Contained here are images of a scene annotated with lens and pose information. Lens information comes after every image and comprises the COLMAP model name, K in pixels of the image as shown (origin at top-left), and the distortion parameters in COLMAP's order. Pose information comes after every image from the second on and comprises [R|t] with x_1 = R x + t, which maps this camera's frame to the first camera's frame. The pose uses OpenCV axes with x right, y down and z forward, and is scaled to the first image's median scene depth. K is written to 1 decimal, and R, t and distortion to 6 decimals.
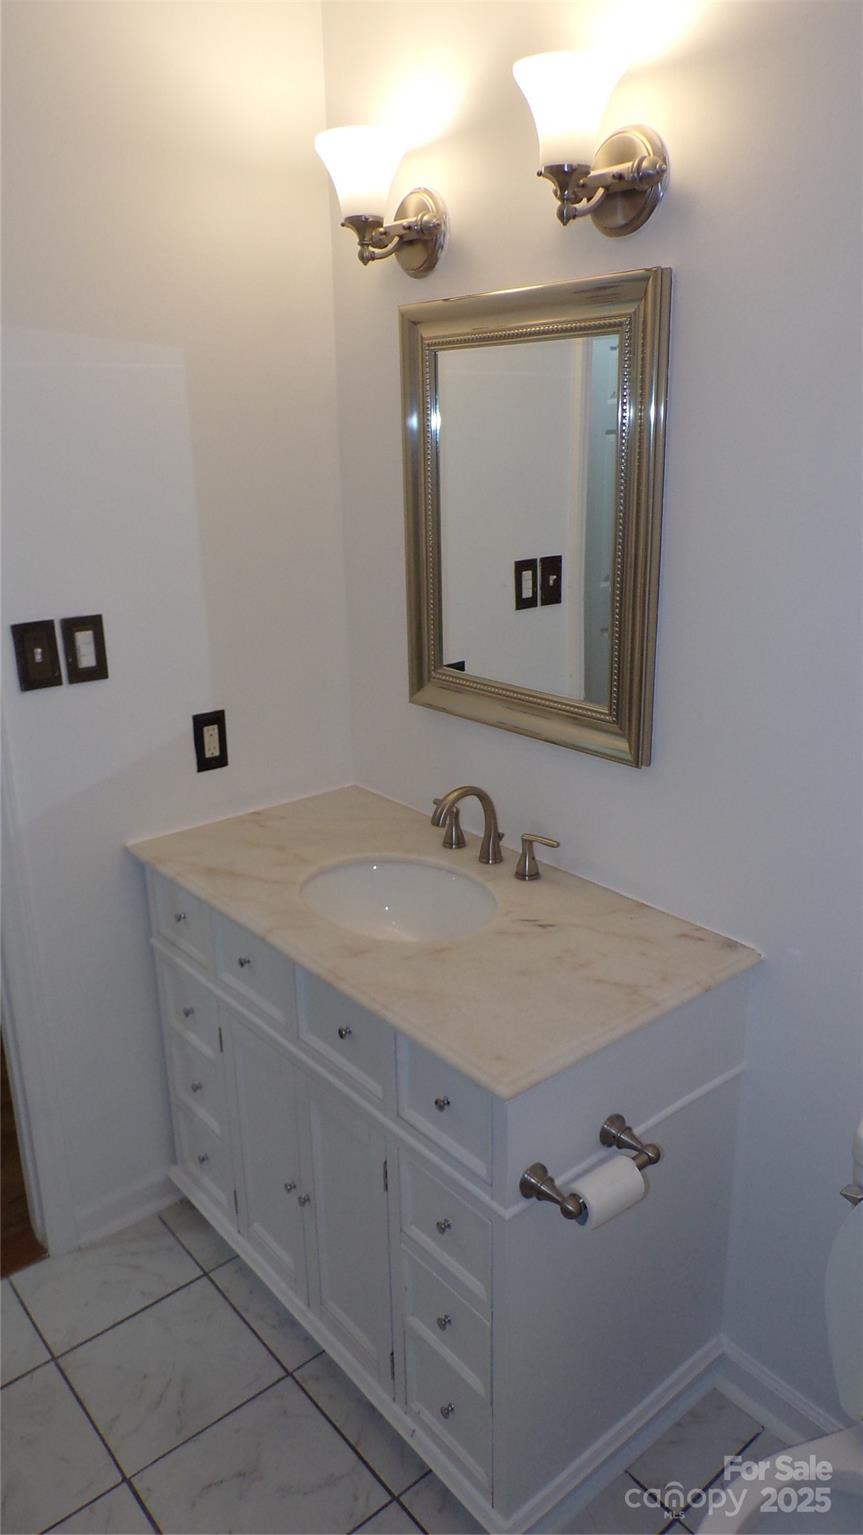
lens RADIAL K [[1061.3, 0, 427.8], [0, 1061.3, 770.2], [0, 0, 1]] dist [0.005630, -0.000312]
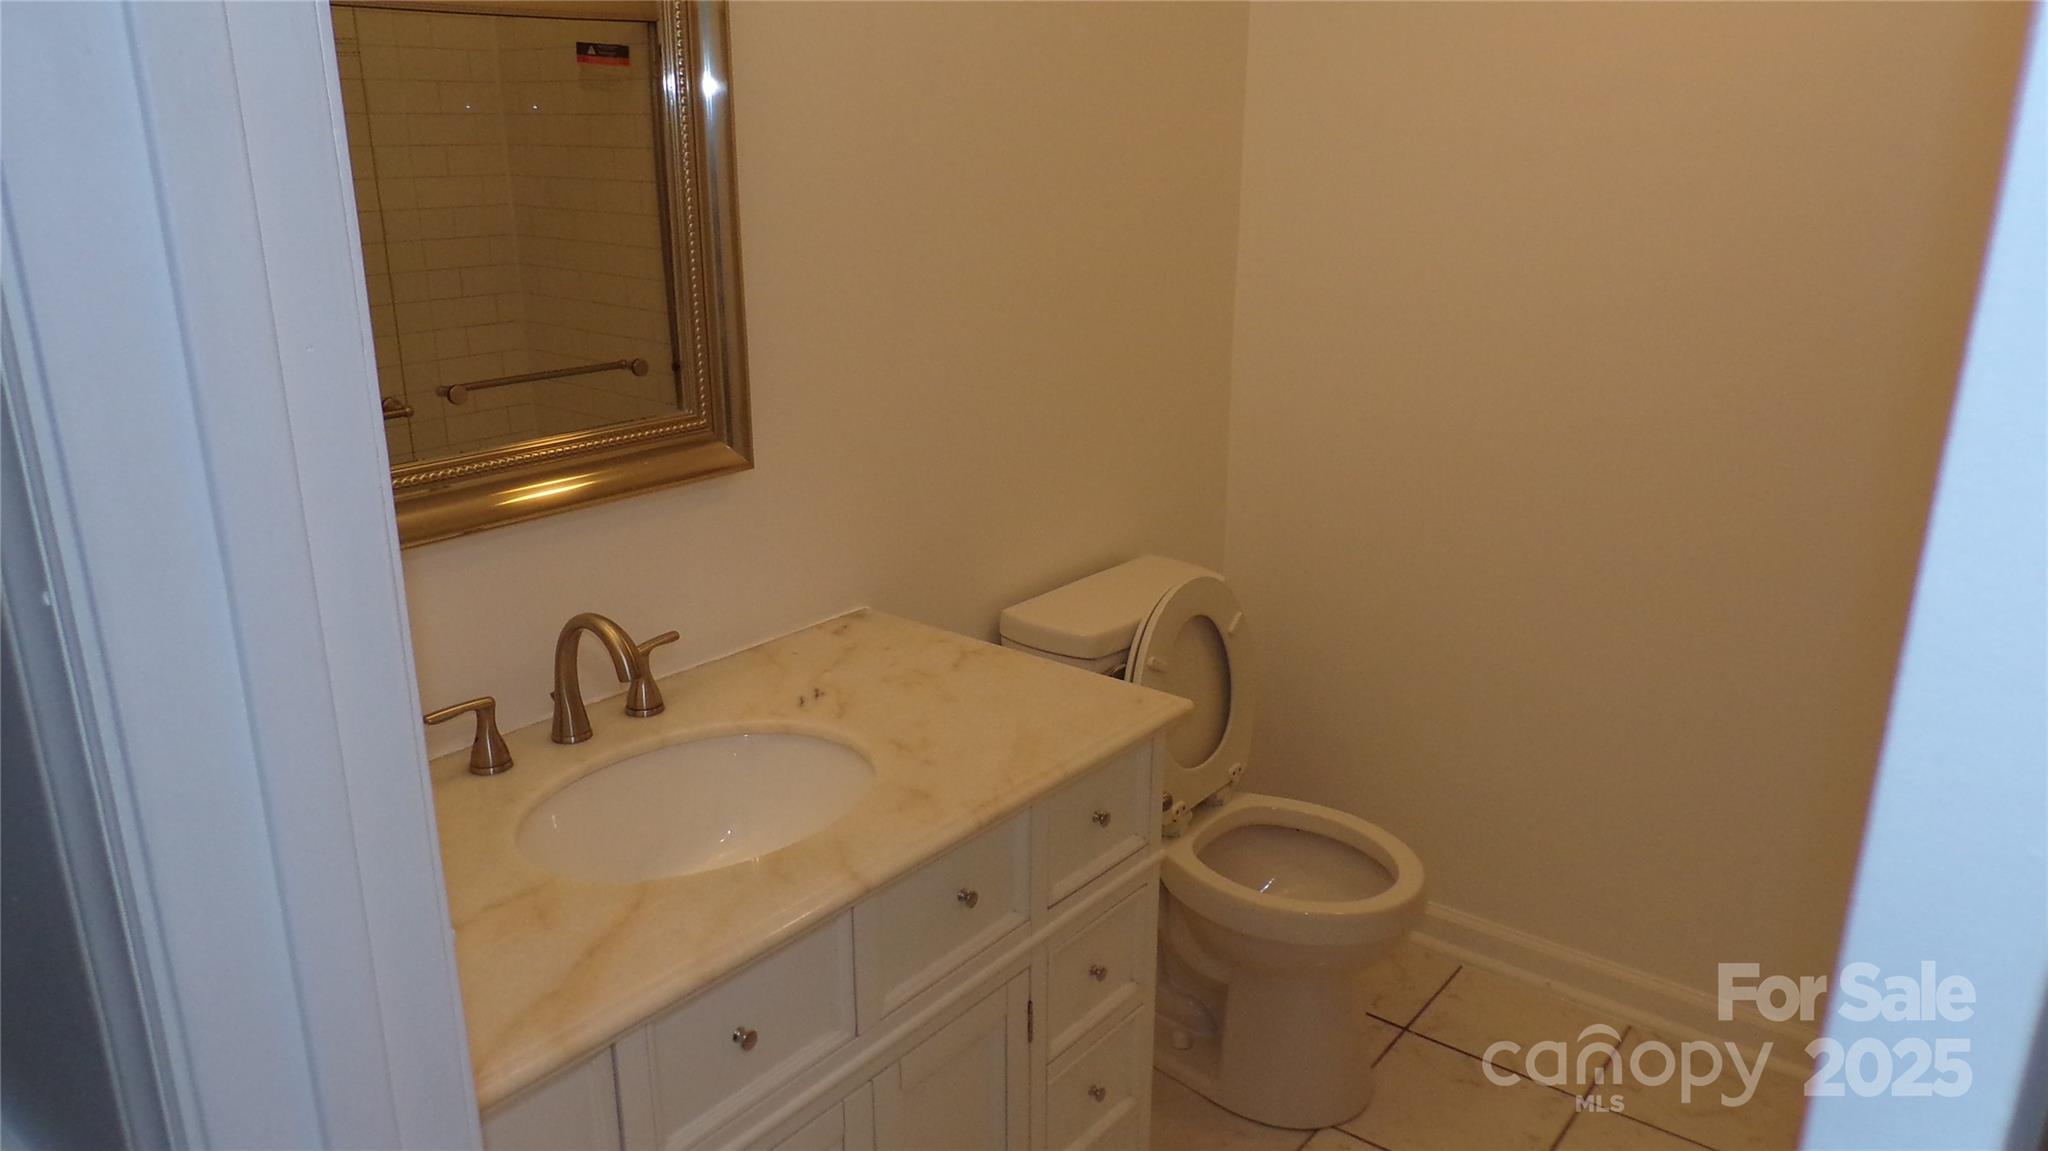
lens RADIAL K [[1415.9, 0, 1017.5], [0, 1415.9, 573.0], [0, 0, 1]] dist [0.005630, -0.000312]
pose [[-0.198984, -0.281487, 0.938707, -0.871505], [0.300646, 0.894140, 0.331853, -0.229591], [-0.932747, 0.348252, -0.093291, 0.972259]]
